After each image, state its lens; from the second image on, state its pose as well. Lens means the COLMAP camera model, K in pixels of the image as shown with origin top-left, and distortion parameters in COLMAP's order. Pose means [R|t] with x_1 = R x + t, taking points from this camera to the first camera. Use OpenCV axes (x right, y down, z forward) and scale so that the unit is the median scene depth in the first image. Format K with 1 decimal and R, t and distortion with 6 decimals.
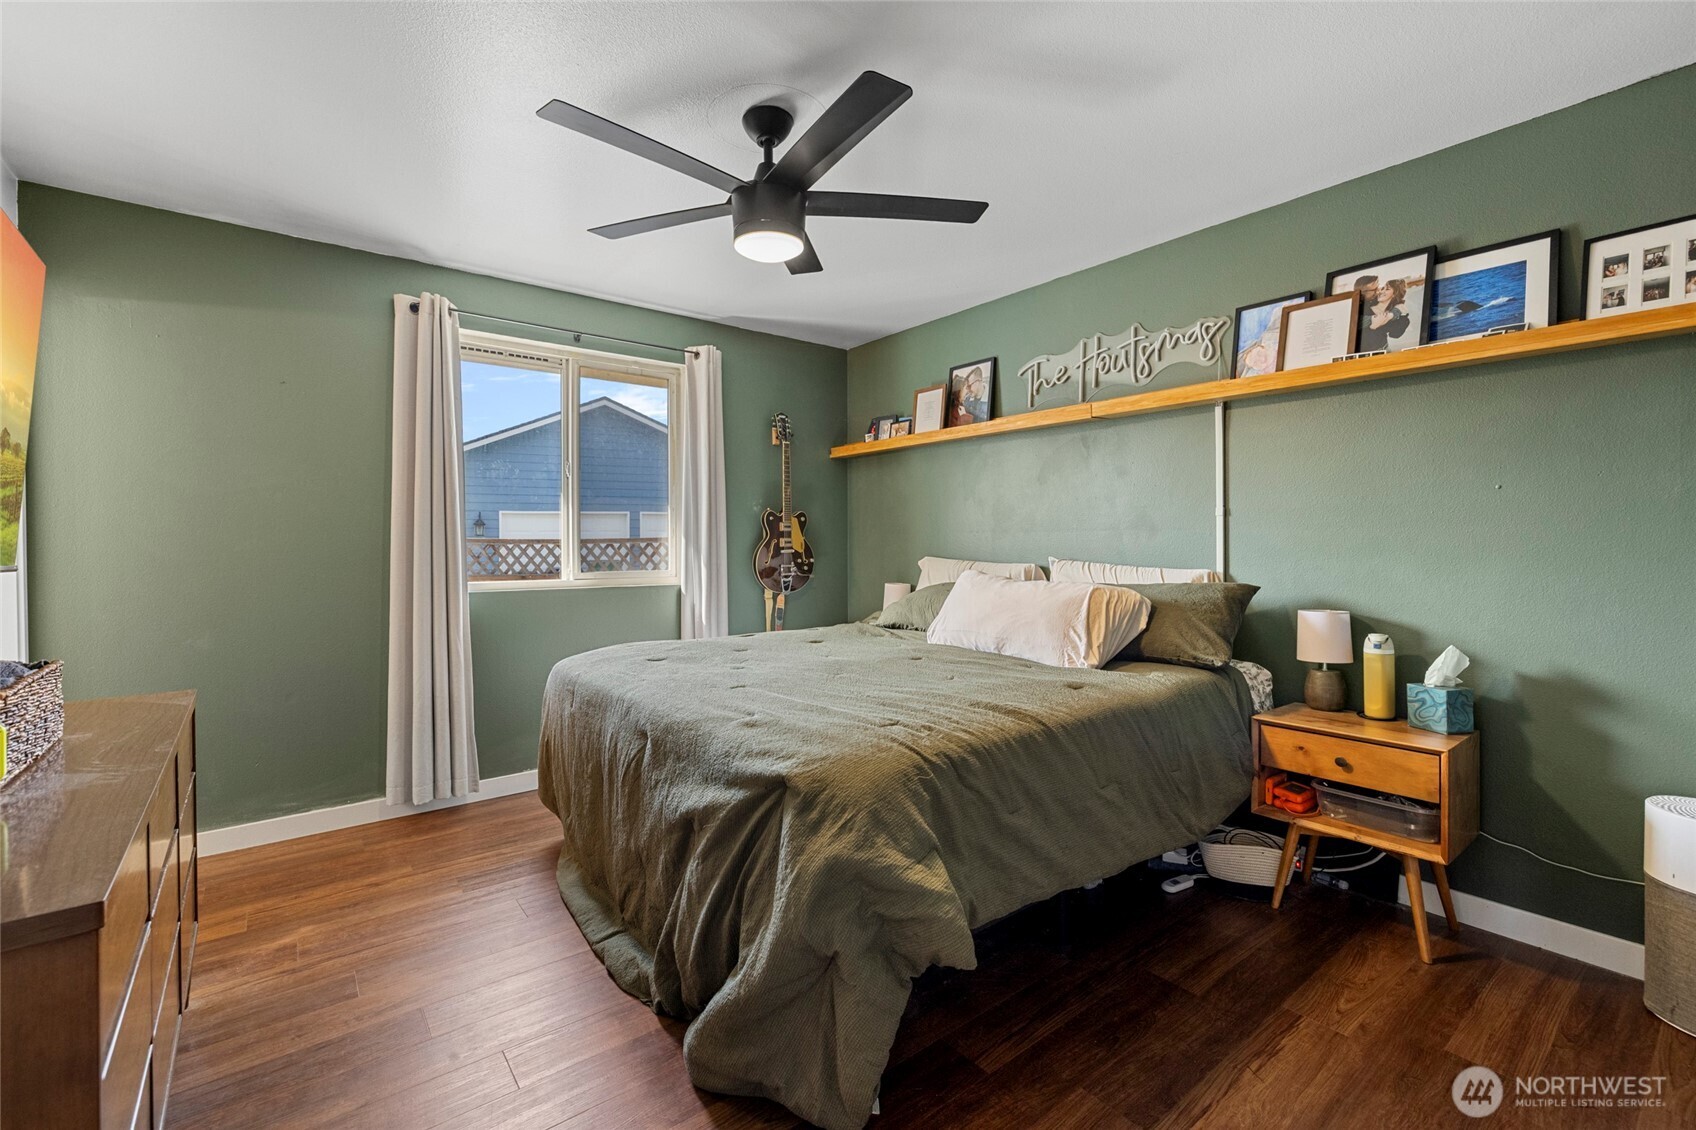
lens RADIAL K [[713.2, 0, 841.8], [0, 713.2, 559.5], [0, 0, 1]] dist [-0.000718, 0.000131]
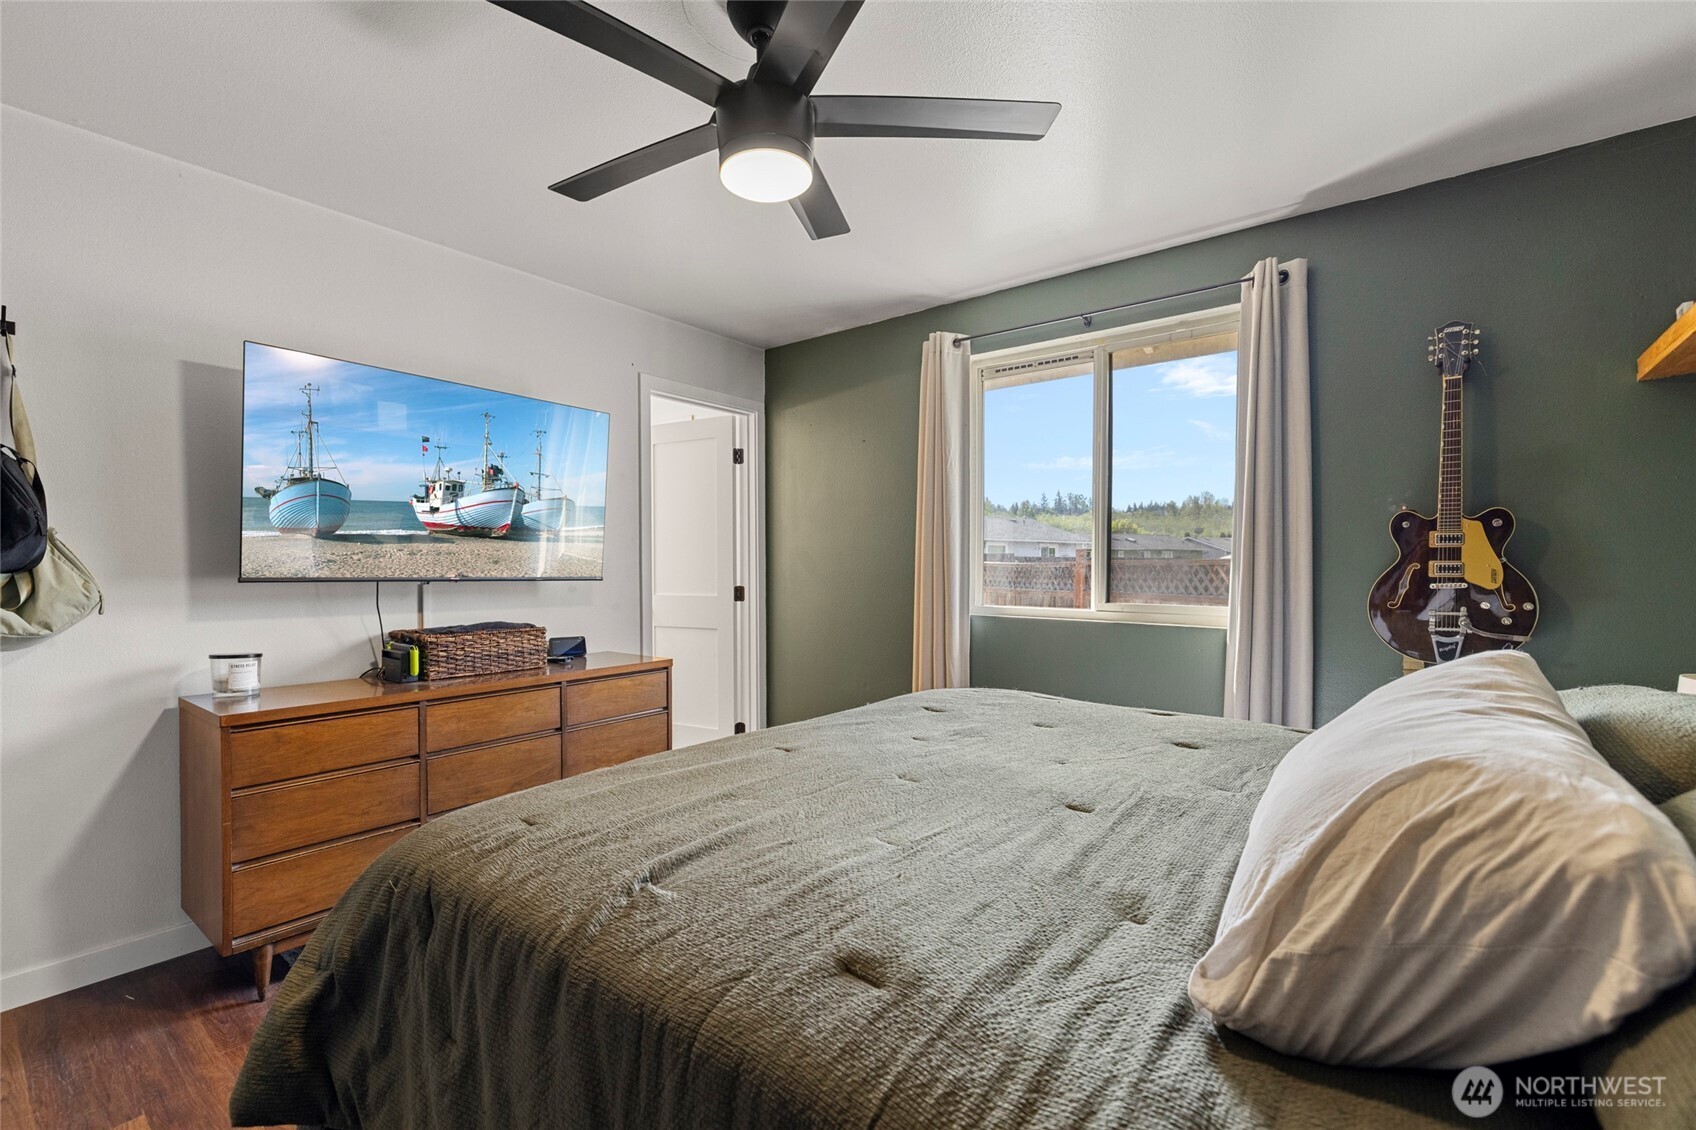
lens RADIAL K [[719.1, 0, 837.6], [0, 719.1, 573.7], [0, 0, 1]] dist [-0.001293, -0.000243]
pose [[0.247843, 0.015818, -0.968671, 0.326425], [-0.031755, 0.999462, 0.008196, -0.010620], [0.968280, 0.028729, 0.248212, 0.441851]]
